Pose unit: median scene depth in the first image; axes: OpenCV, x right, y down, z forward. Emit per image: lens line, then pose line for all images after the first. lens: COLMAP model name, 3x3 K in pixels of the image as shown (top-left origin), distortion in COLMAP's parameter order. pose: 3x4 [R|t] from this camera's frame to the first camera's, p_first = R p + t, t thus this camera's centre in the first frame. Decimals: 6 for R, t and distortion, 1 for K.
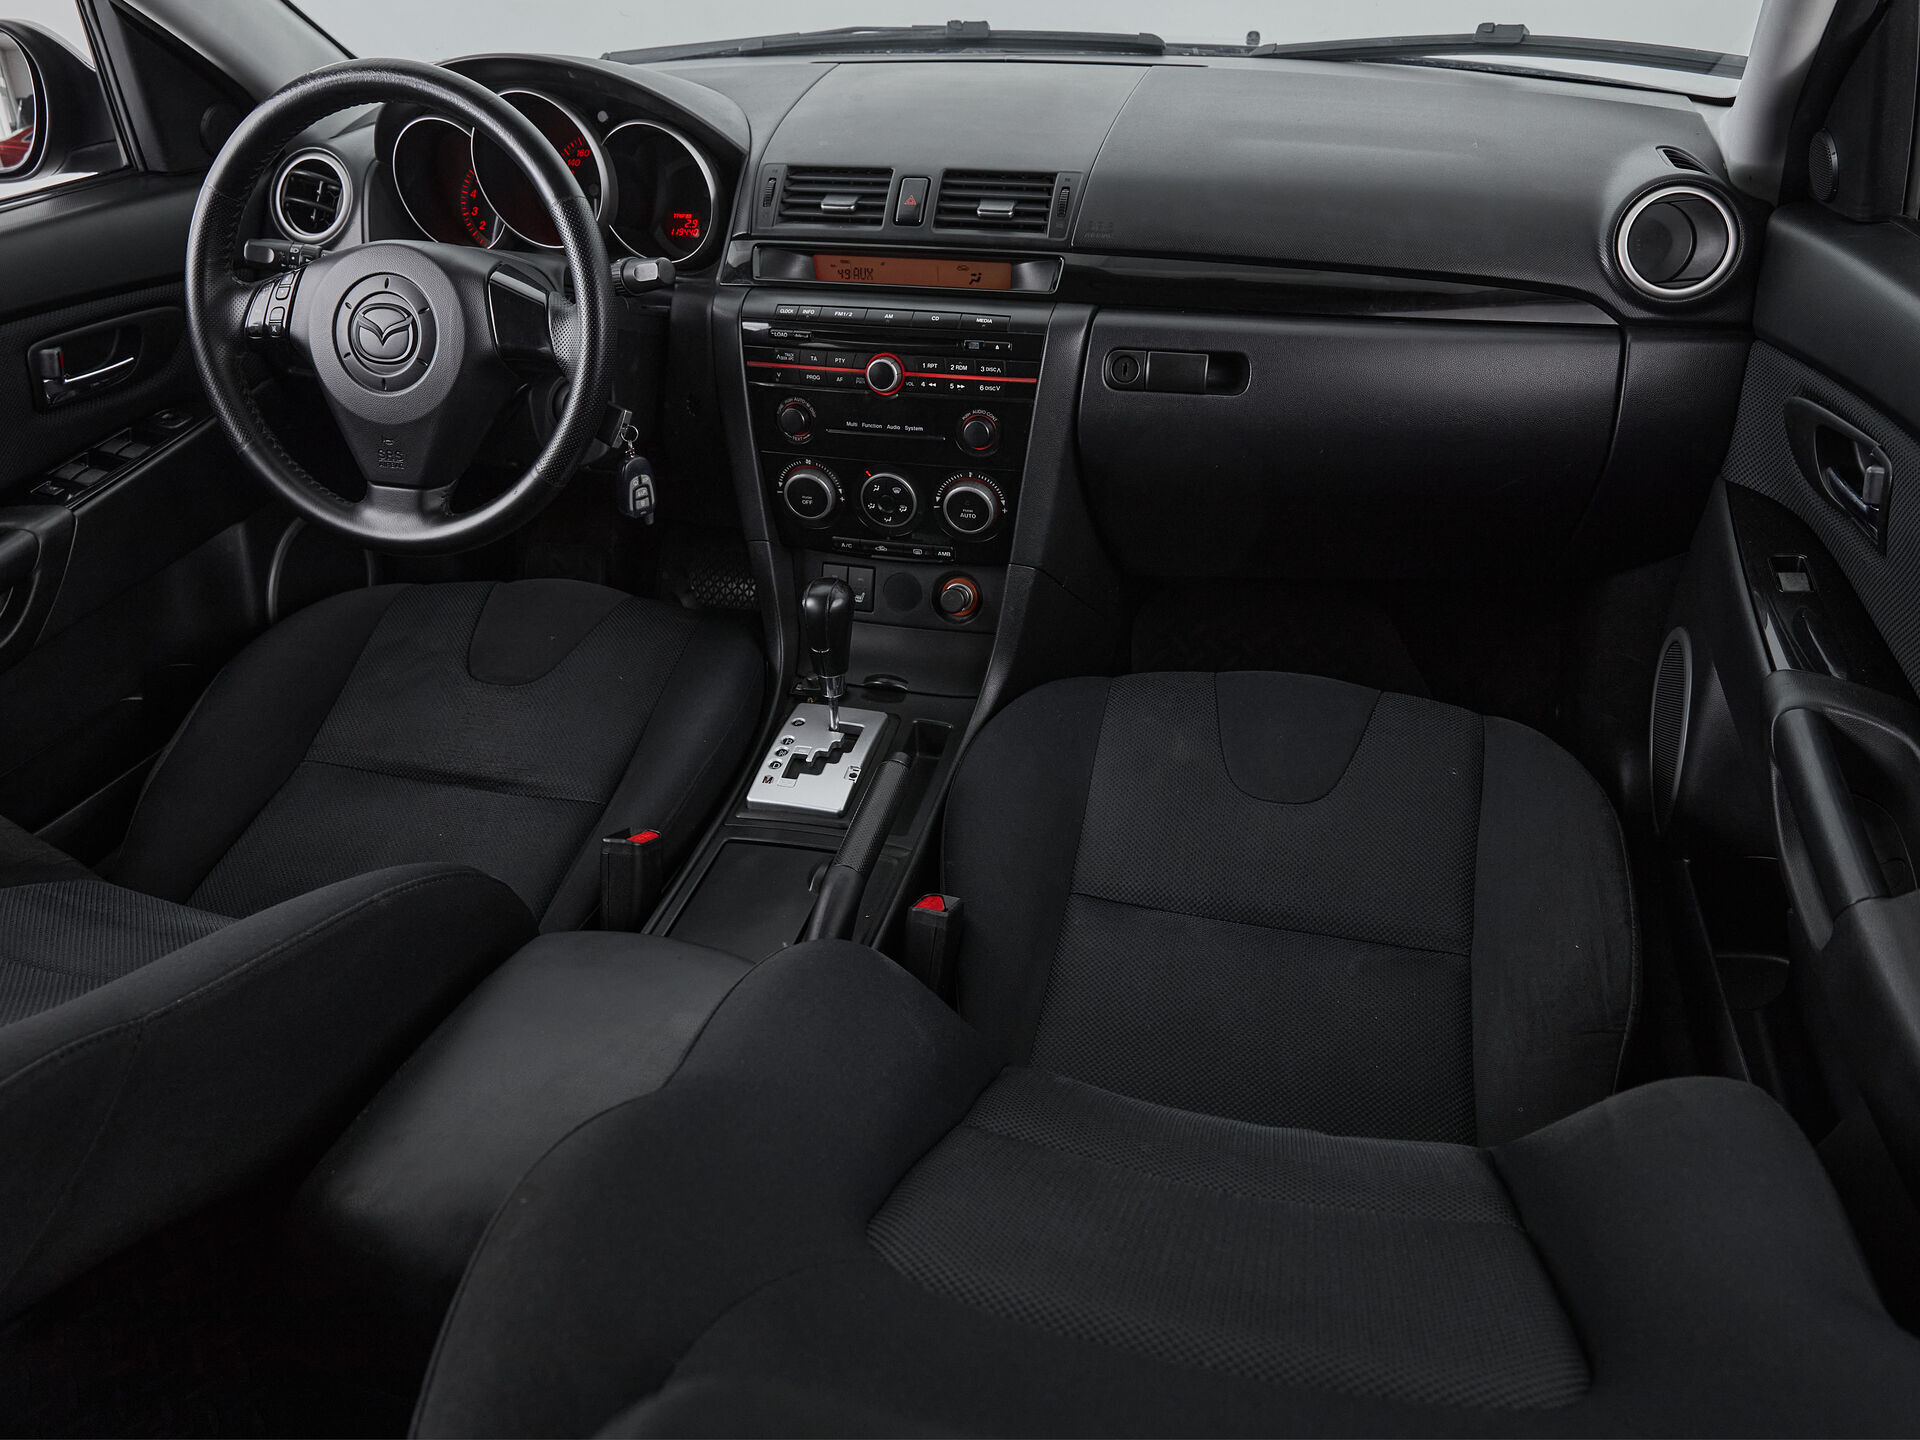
lens RADIAL K [[1431.0, 0, 954.1], [0, 1431.0, 710.5], [0, 0, 1]] dist [-0.007600, 0.002267]
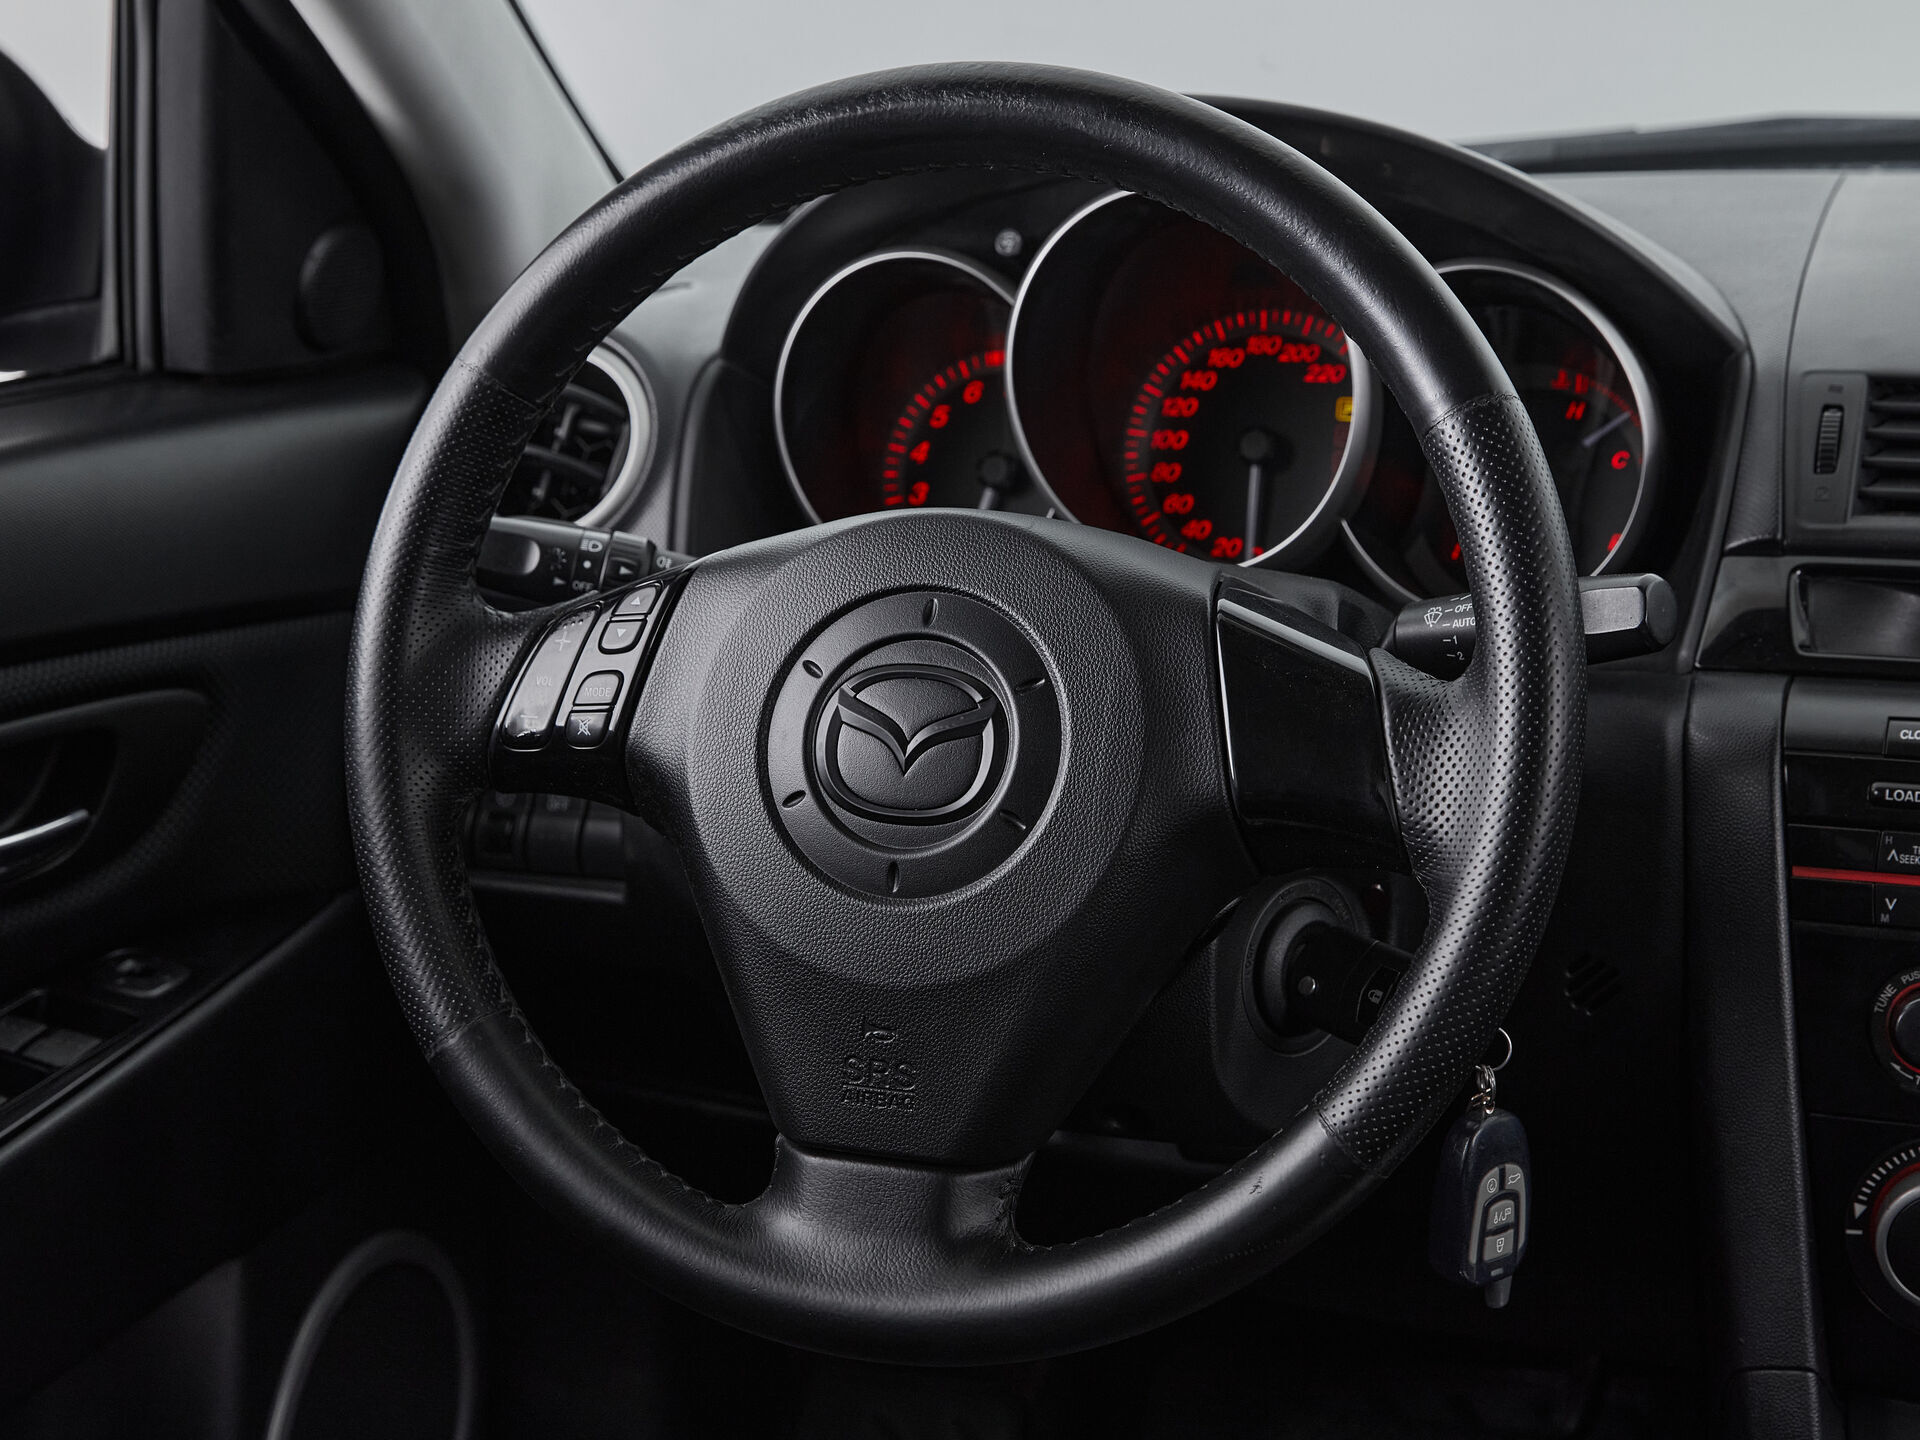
lens RADIAL K [[3481.2, 0, 958.9], [0, 3481.2, 715.6], [0, 0, 1]] dist [-0.025385, 0.000000]
pose [[0.995153, 0.029456, -0.093818, -0.276647], [-0.057771, 0.947199, -0.315400, 0.009176], [0.079574, 0.319292, 0.944310, 0.142647]]
